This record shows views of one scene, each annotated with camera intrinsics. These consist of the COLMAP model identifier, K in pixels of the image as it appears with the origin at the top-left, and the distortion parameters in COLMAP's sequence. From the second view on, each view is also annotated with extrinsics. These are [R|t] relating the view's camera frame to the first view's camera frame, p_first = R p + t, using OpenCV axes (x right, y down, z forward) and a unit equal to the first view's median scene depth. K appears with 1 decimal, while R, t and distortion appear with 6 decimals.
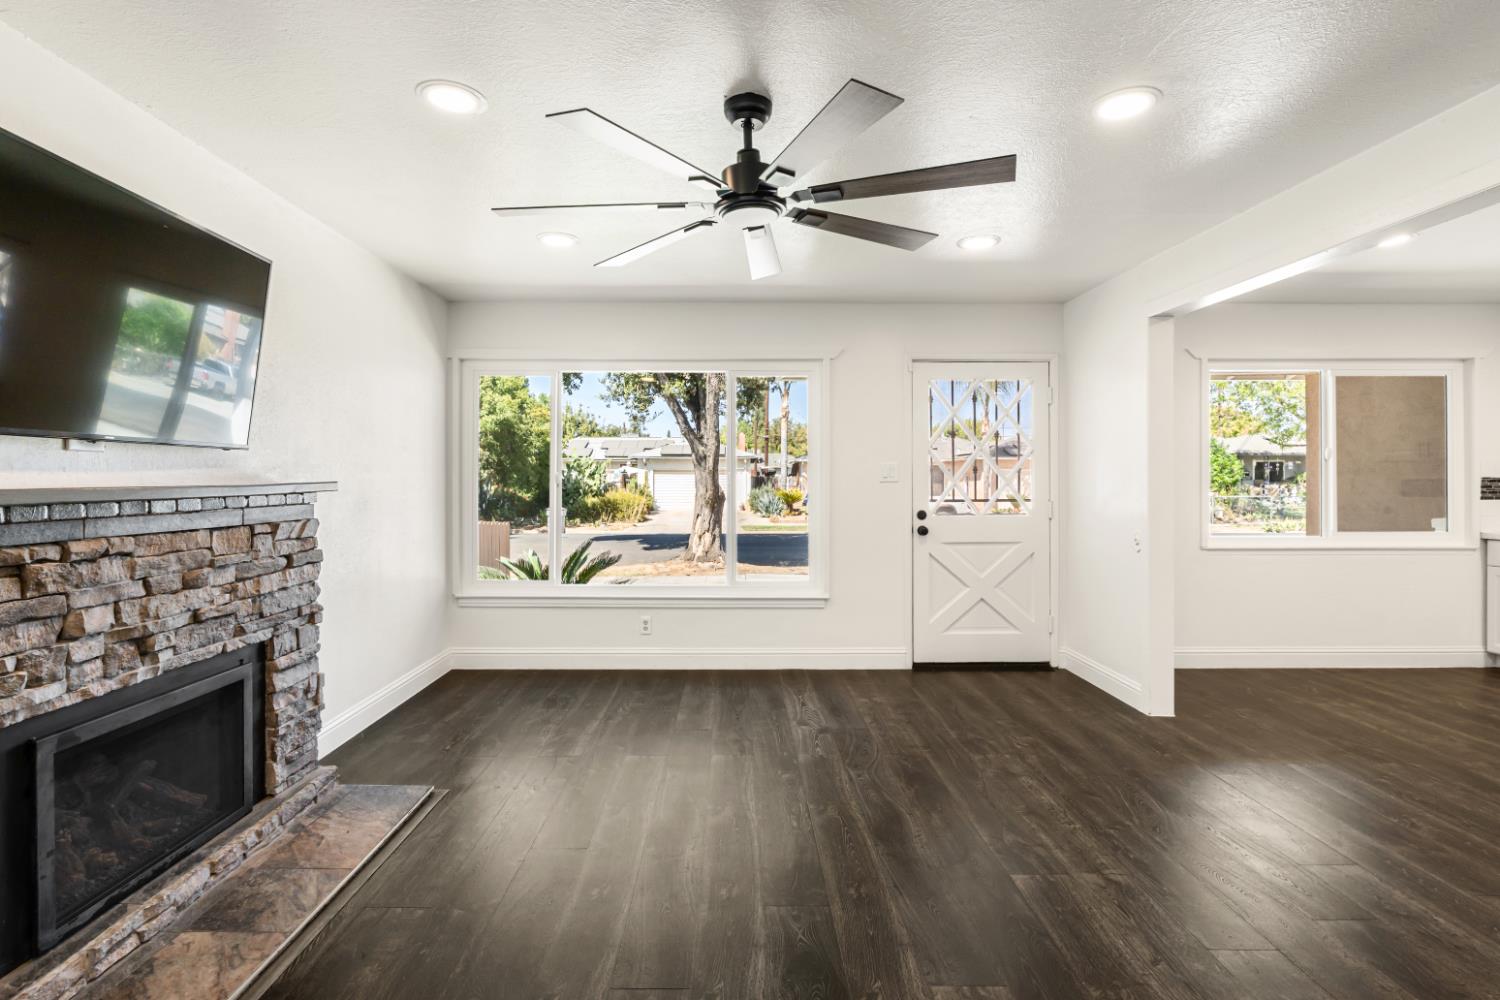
lens RADIAL K [[701.7, 0, 719.3], [0, 701.7, 486.7], [0, 0, 1]] dist [-0.015123, 0.004589]
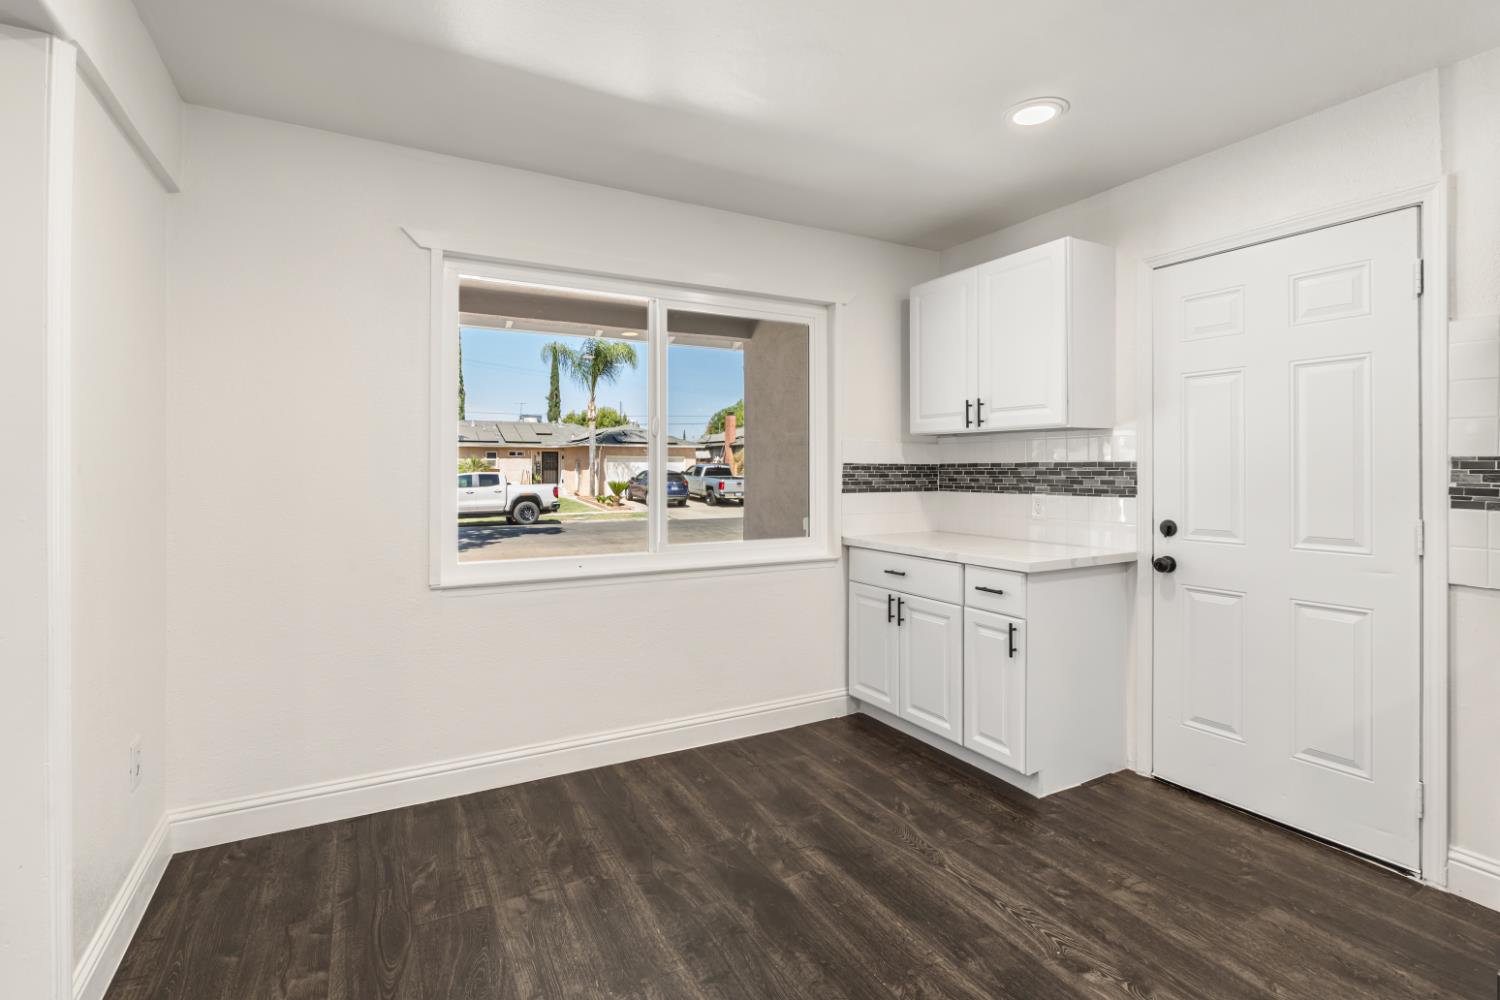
lens RADIAL K [[701.7, 0, 749.6], [0, 701.7, 465.8], [0, 0, 1]] dist [-0.015123, 0.004589]
pose [[0.871831, 0.003934, 0.489791, 1.158382], [0.002600, 0.999916, -0.012660, -0.002058], [-0.489800, 0.012311, 0.871748, 0.705677]]
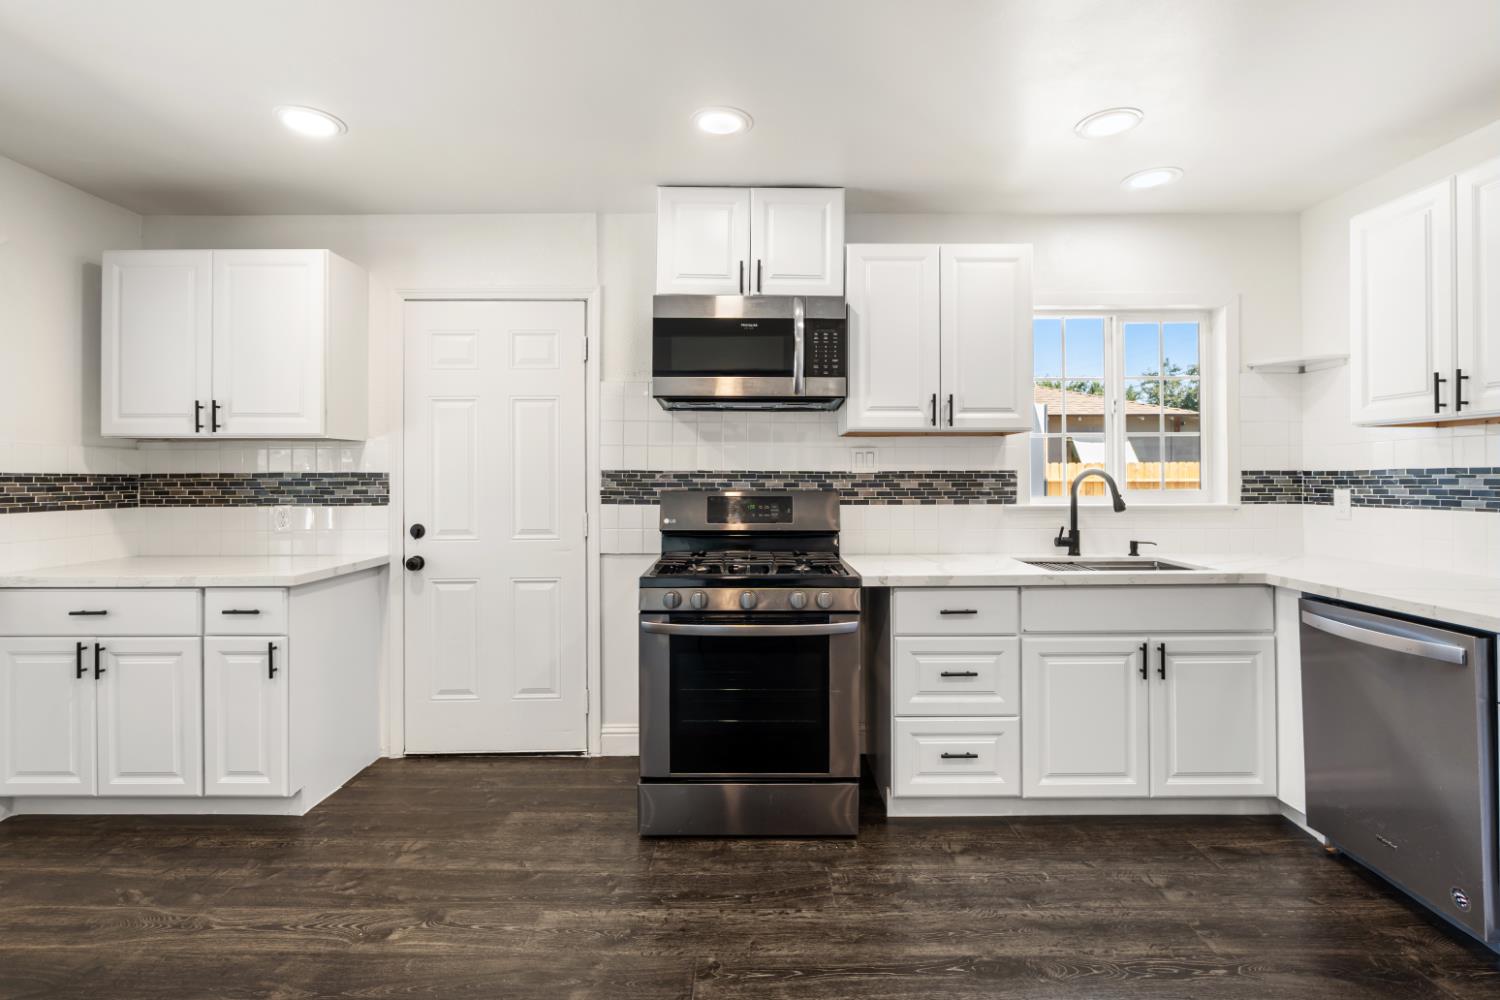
lens RADIAL K [[701.7, 0, 751.6], [0, 701.7, 469.8], [0, 0, 1]] dist [-0.015123, 0.004589]
pose [[-0.005707, 0.011865, 0.999913, 1.022767], [0.012580, 0.999851, -0.011792, -0.003197], [-0.999905, 0.012512, -0.005856, 0.749439]]
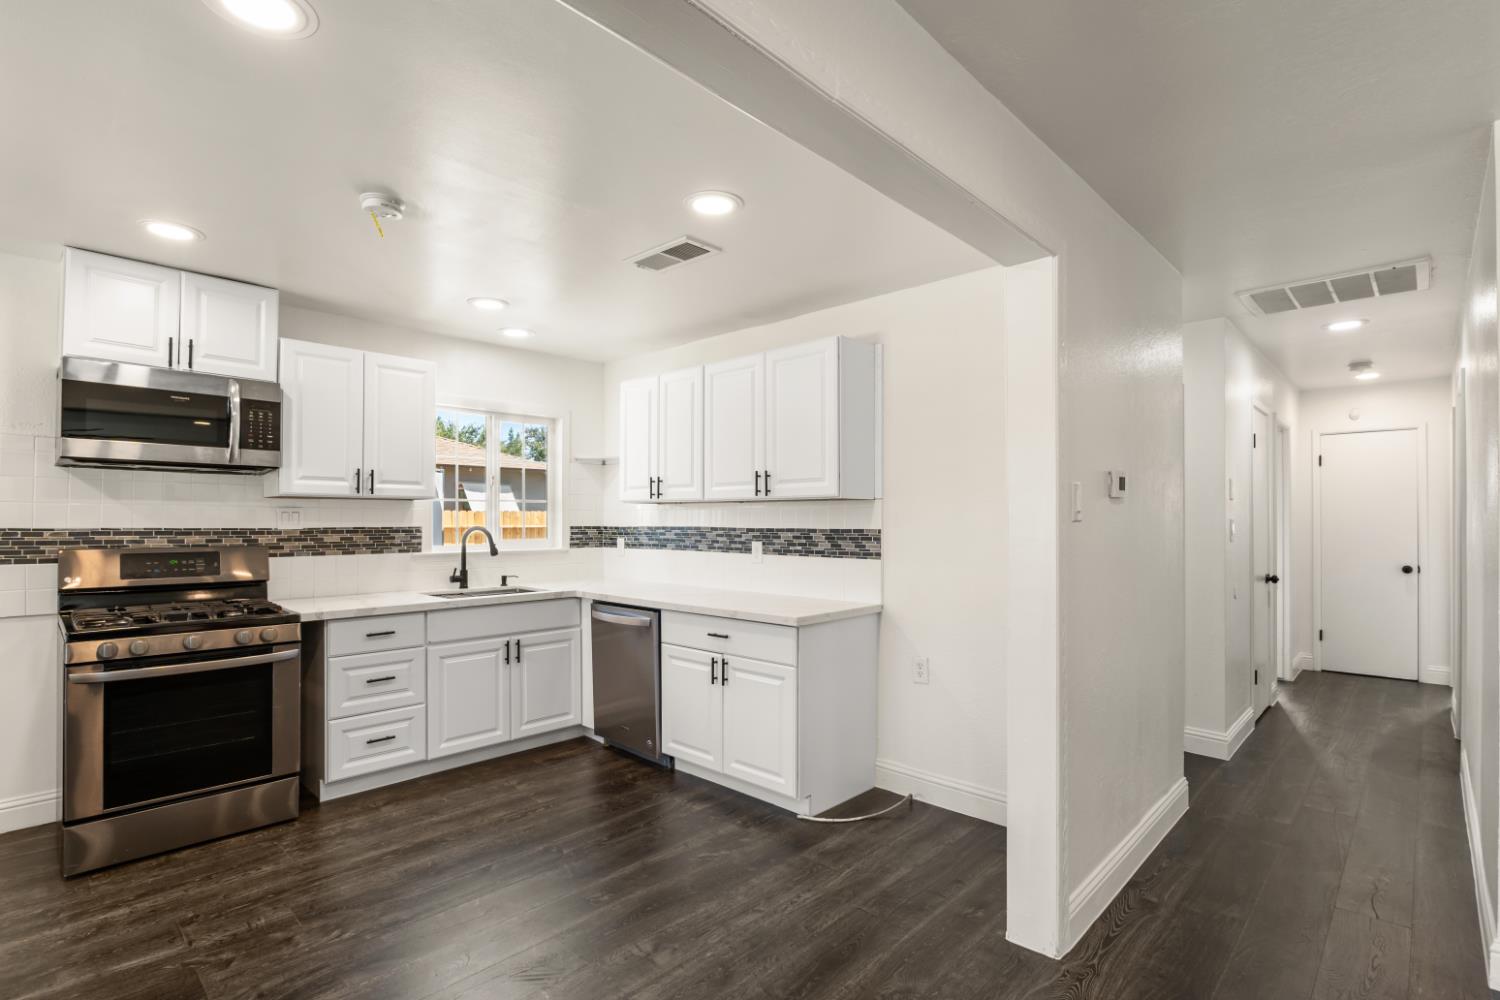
lens RADIAL K [[701.7, 0, 735.5], [0, 701.7, 519.5], [0, 0, 1]] dist [-0.015123, 0.004589]
pose [[-0.721631, 0.001174, 0.692277, 0.602188], [0.007117, 0.999958, 0.005723, -0.031879], [-0.692241, 0.009057, -0.721609, 0.943585]]
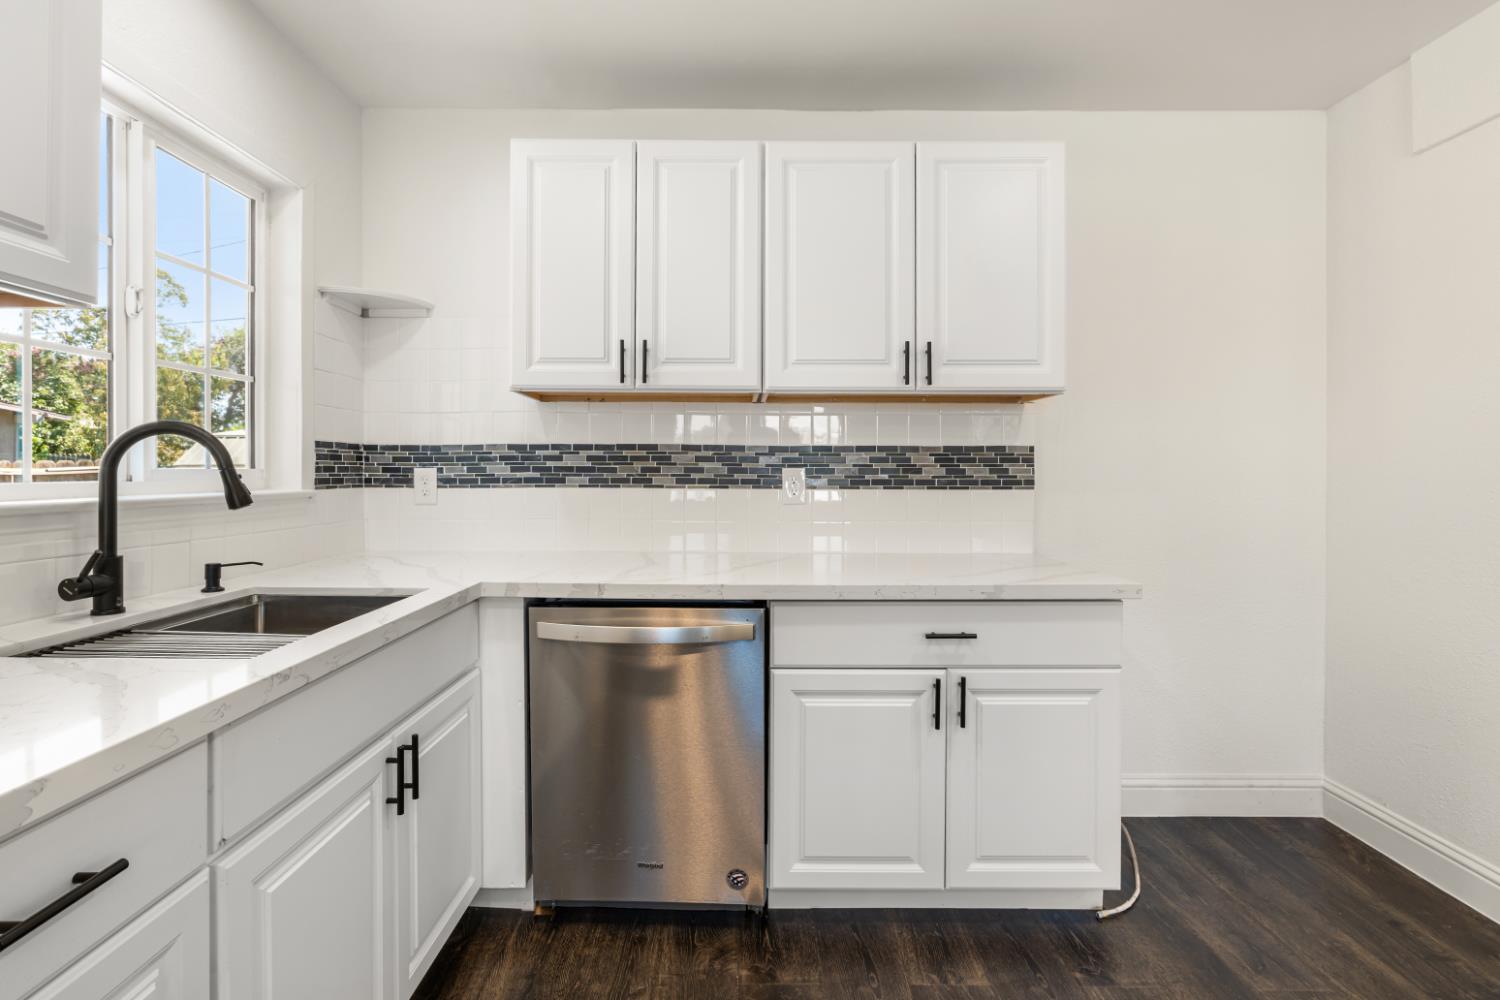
lens RADIAL K [[701.7, 0, 735.2], [0, 701.7, 472.7], [0, 0, 1]] dist [-0.015123, 0.004589]
pose [[-0.999997, -0.001757, -0.001577, 1.734075], [-0.001775, 0.999933, 0.011459, 0.022226], [0.001556, 0.011462, -0.999933, 0.717098]]
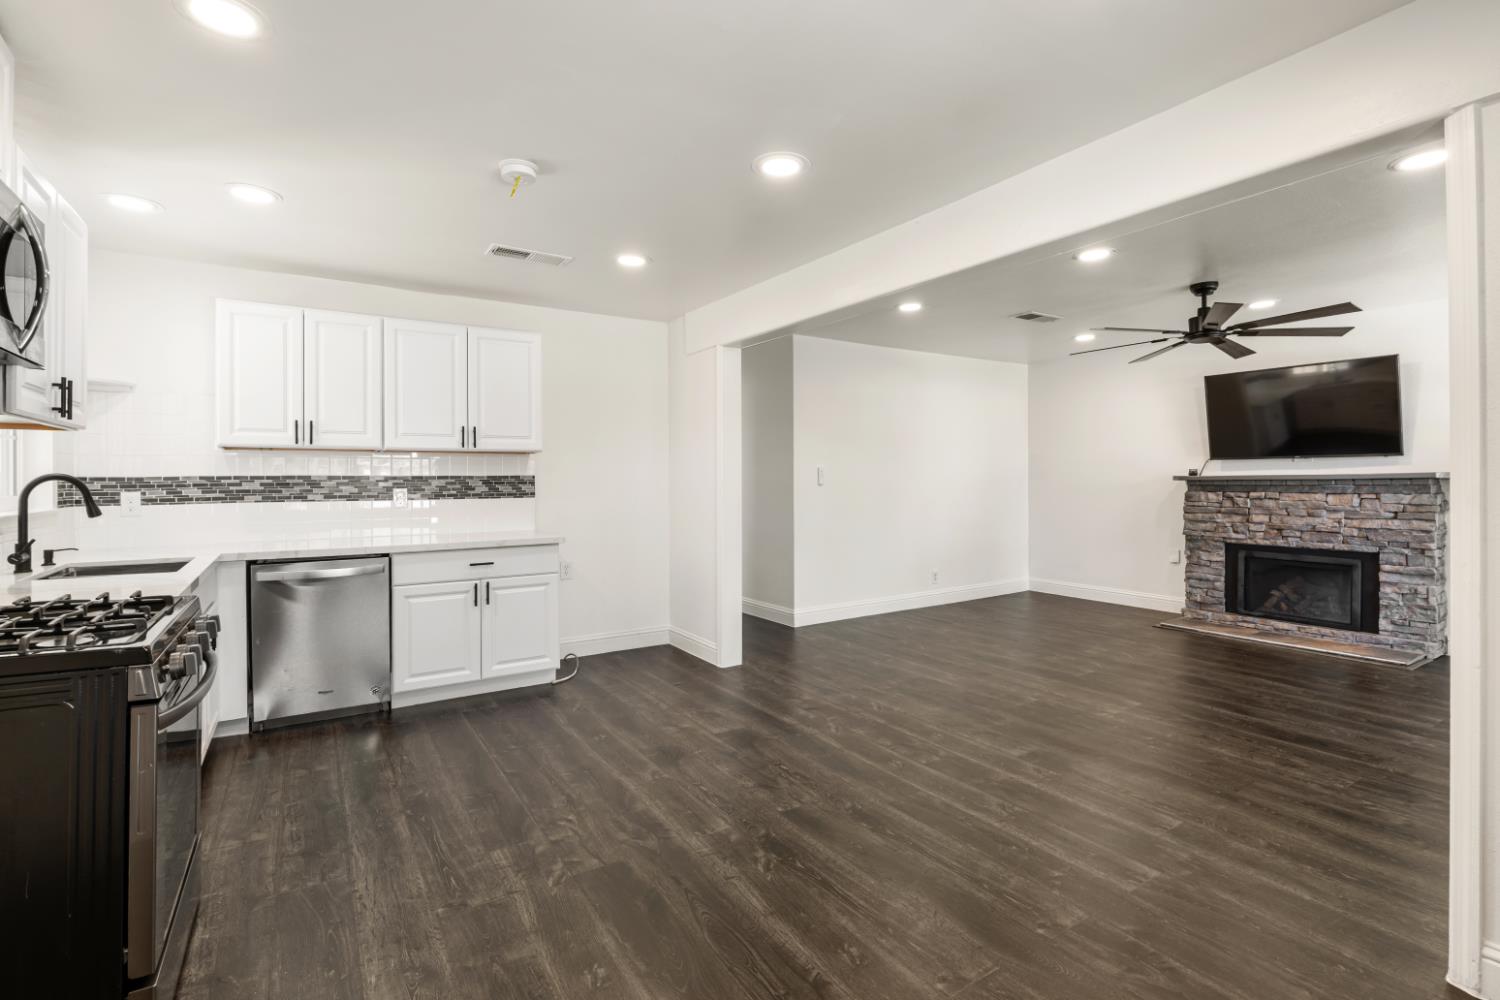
lens RADIAL K [[701.7, 0, 754.0], [0, 701.7, 471.4], [0, 0, 1]] dist [-0.015123, 0.004589]
pose [[-0.830473, 0.000497, -0.557059, 1.882890], [0.002029, 0.999996, -0.002132, -0.009020], [0.557055, -0.002901, -0.830470, 1.642796]]
